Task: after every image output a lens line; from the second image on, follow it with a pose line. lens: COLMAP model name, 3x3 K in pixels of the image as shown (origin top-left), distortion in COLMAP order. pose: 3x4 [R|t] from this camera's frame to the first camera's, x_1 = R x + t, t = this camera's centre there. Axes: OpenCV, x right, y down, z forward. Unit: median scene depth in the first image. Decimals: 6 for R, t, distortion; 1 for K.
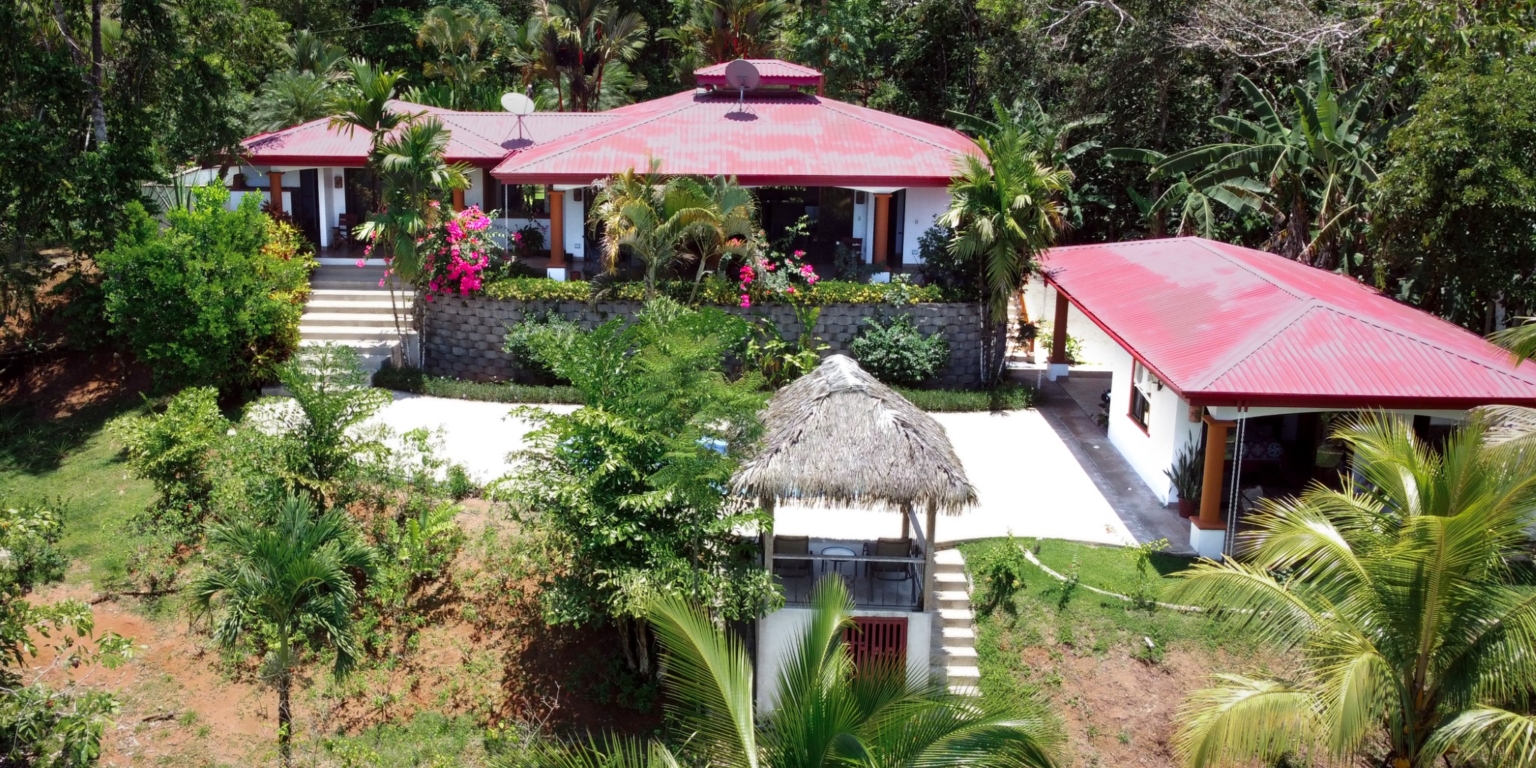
lens RADIAL K [[633.5, 0, 781.4], [0, 633.5, 384.0], [0, 0, 1]] dist [-0.001065, 0.000451]
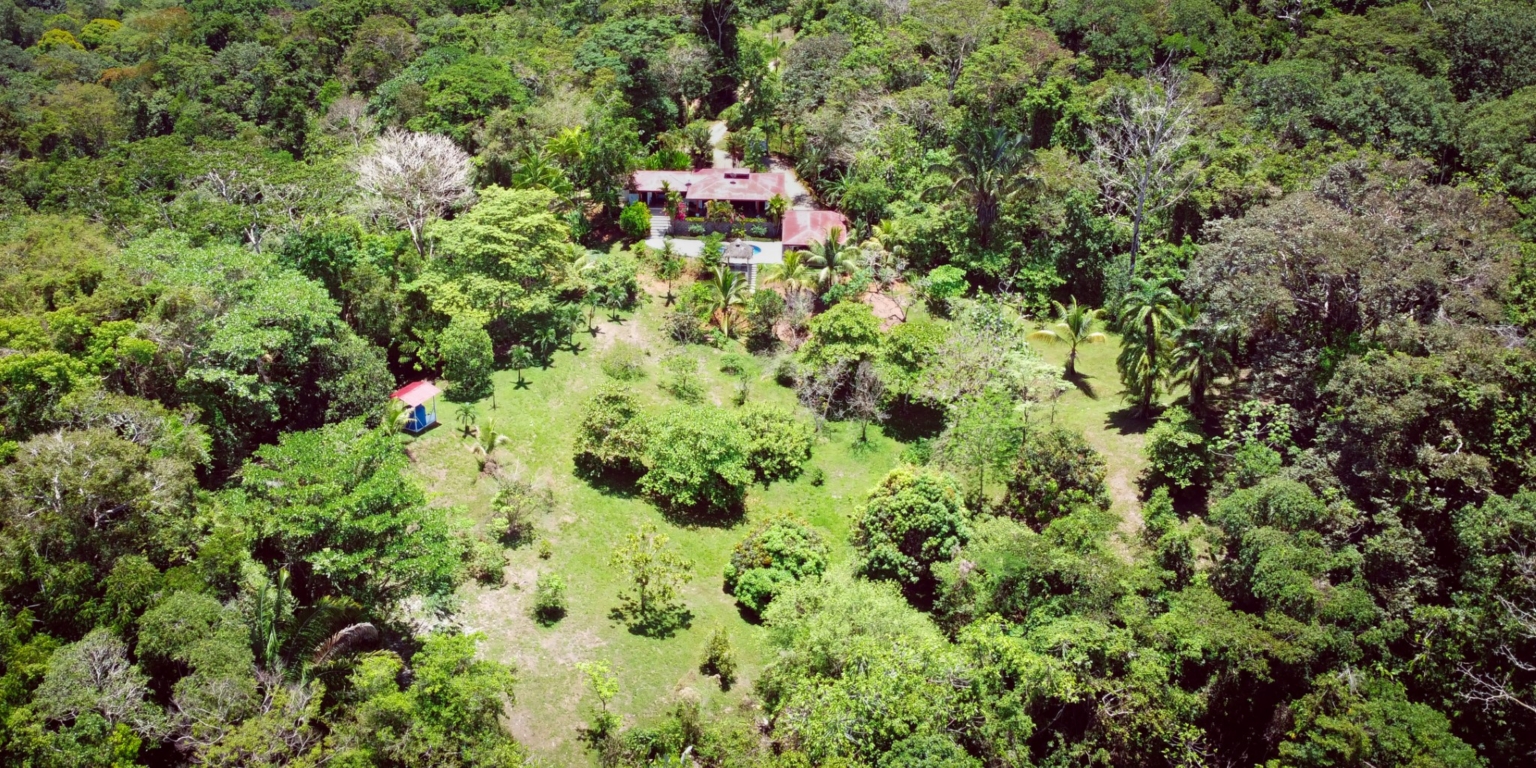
lens RADIAL K [[633.5, 0, 781.4], [0, 633.5, 384.0], [0, 0, 1]] dist [-0.001065, 0.000451]
pose [[0.978097, 0.058673, -0.199709, 1.533165], [-0.000109, 0.959595, 0.281386, -0.337674], [0.208149, -0.275201, 0.938583, -4.412030]]
